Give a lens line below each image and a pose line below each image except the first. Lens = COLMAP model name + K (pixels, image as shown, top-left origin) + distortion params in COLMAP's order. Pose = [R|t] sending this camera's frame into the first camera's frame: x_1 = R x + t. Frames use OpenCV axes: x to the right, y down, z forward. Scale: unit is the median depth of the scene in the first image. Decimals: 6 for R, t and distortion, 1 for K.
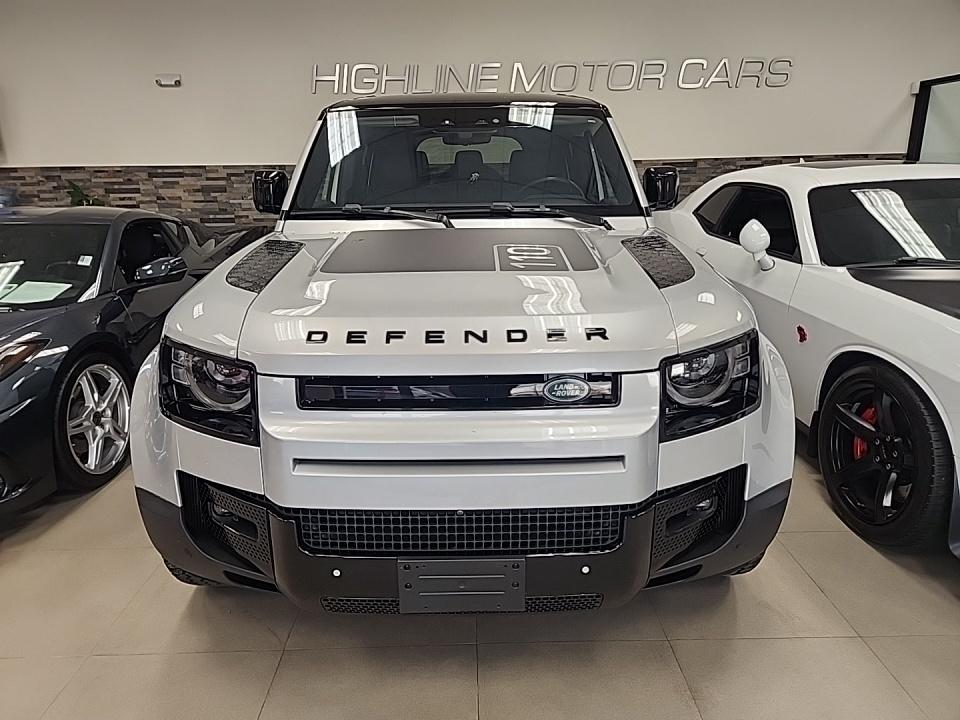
lens RADIAL K [[645.6, 0, 480.9], [0, 645.6, 353.9], [0, 0, 1]] dist [0.062489, -0.036867]
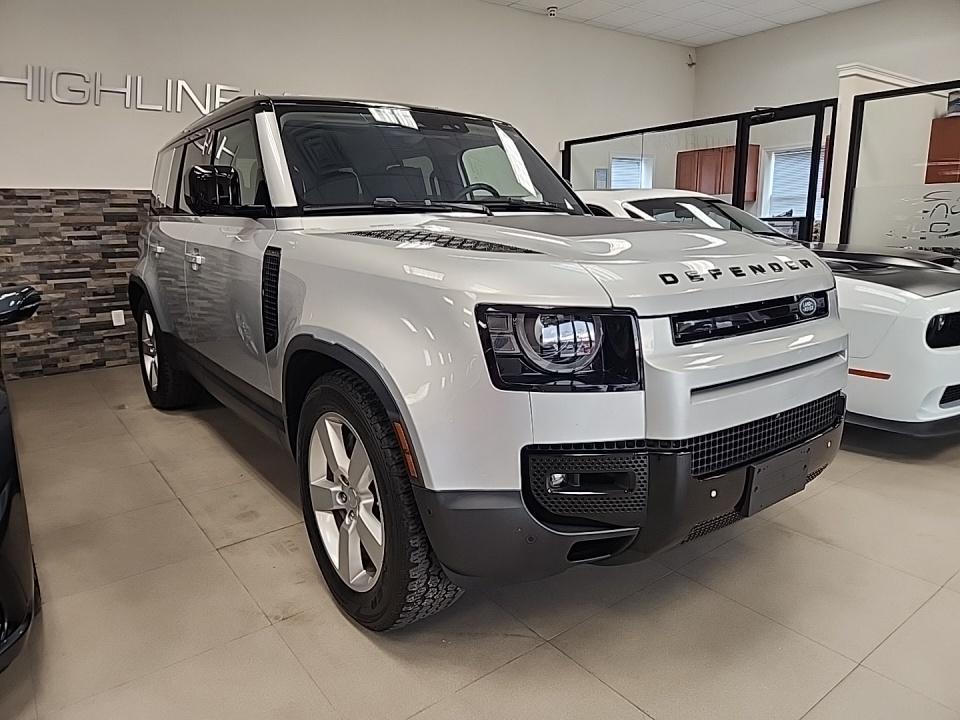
lens RADIAL K [[645.6, 0, 483.0], [0, 645.6, 362.2], [0, 0, 1]] dist [0.062489, -0.036867]
pose [[0.806884, -0.131223, 0.575951, -1.041397], [0.172284, 0.984901, -0.016965, 0.068467], [-0.565028, 0.112916, 0.817308, 0.286046]]
